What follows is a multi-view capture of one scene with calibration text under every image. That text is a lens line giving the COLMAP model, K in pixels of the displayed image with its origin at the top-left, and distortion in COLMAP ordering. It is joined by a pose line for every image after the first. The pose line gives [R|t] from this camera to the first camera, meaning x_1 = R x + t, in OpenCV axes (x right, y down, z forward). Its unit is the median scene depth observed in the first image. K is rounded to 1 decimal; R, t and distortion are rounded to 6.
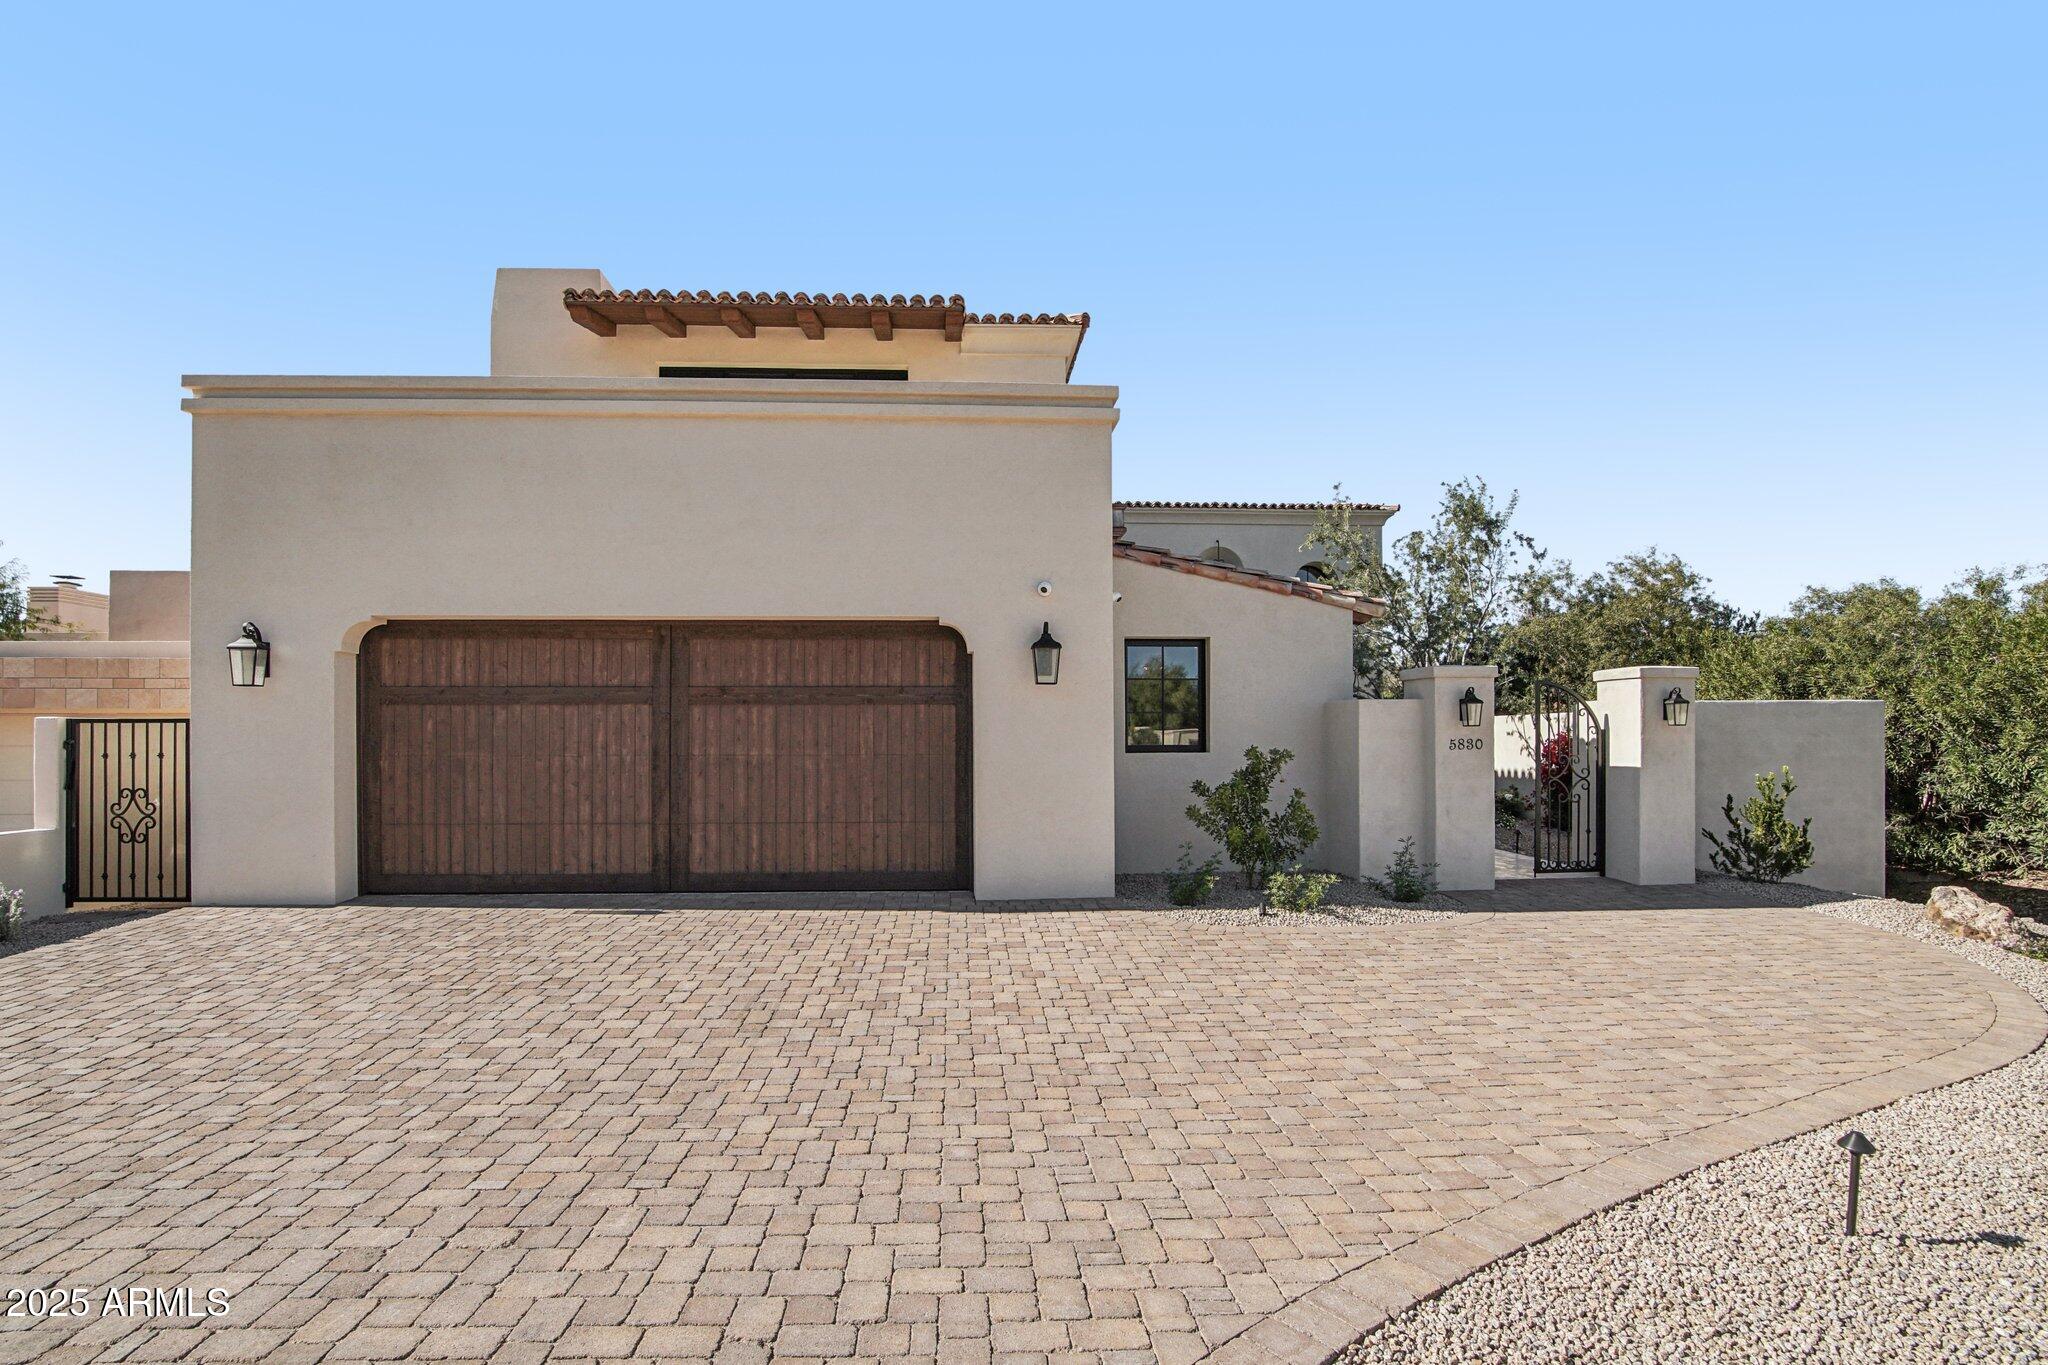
lens RADIAL K [[910.3, 0, 1026.0], [0, 910.3, 712.4], [0, 0, 1]] dist [-0.002038, -0.000080]
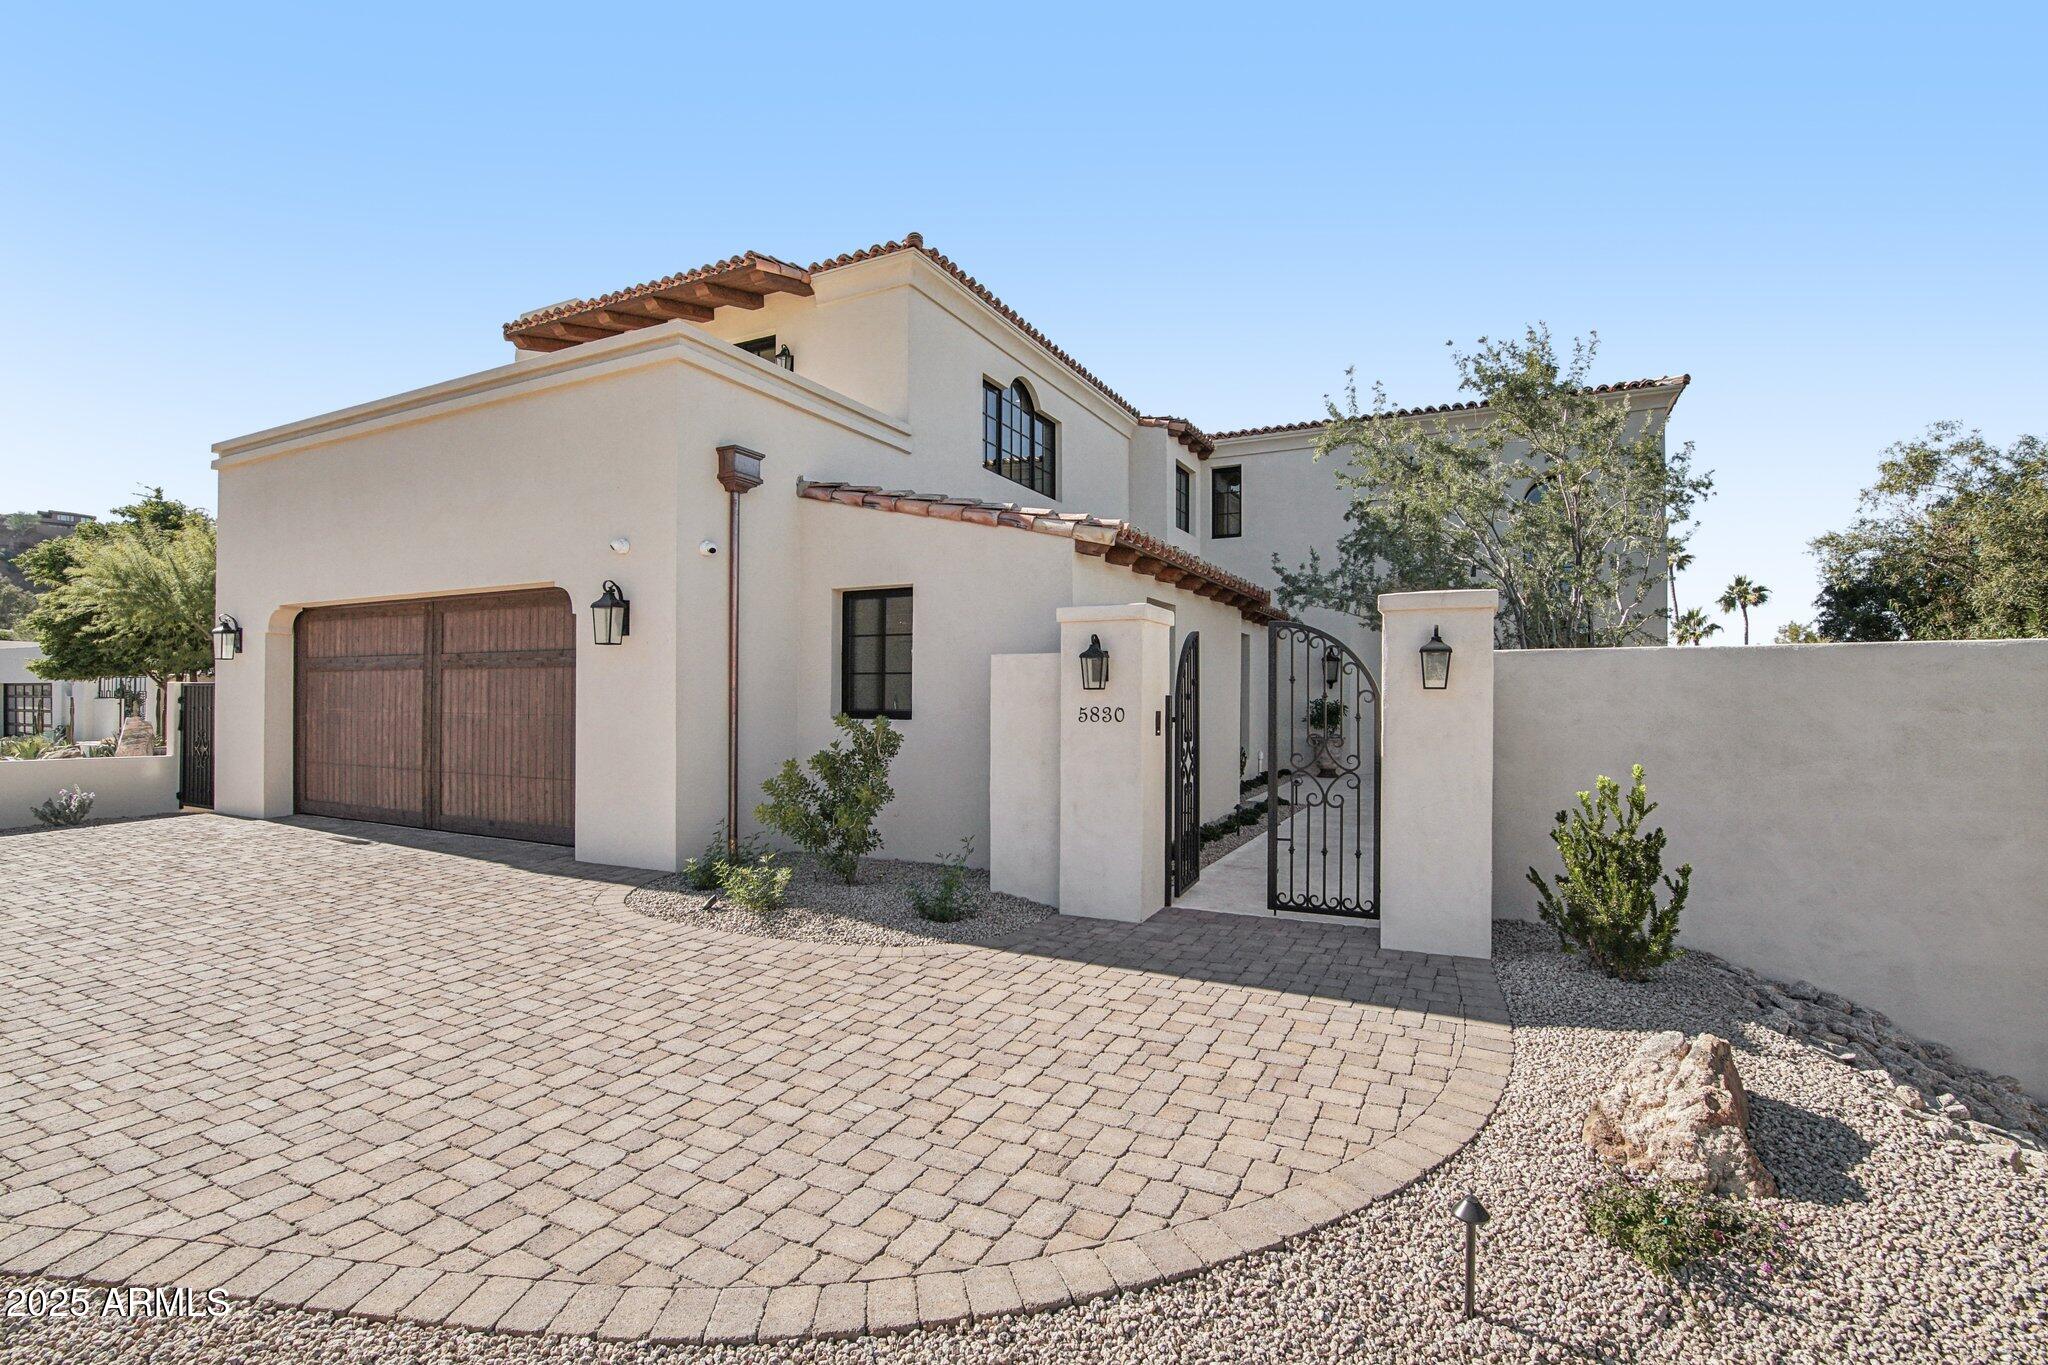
lens RADIAL K [[918.7, 0, 1024.0], [0, 918.7, 682.5], [0, 0, 1]] dist [0.000104, 0.000130]
pose [[0.858519, -0.002854, -0.512773, 0.857659], [0.003273, 0.999995, -0.000085, 0.011010], [0.512771, -0.001605, 0.858524, 0.374491]]
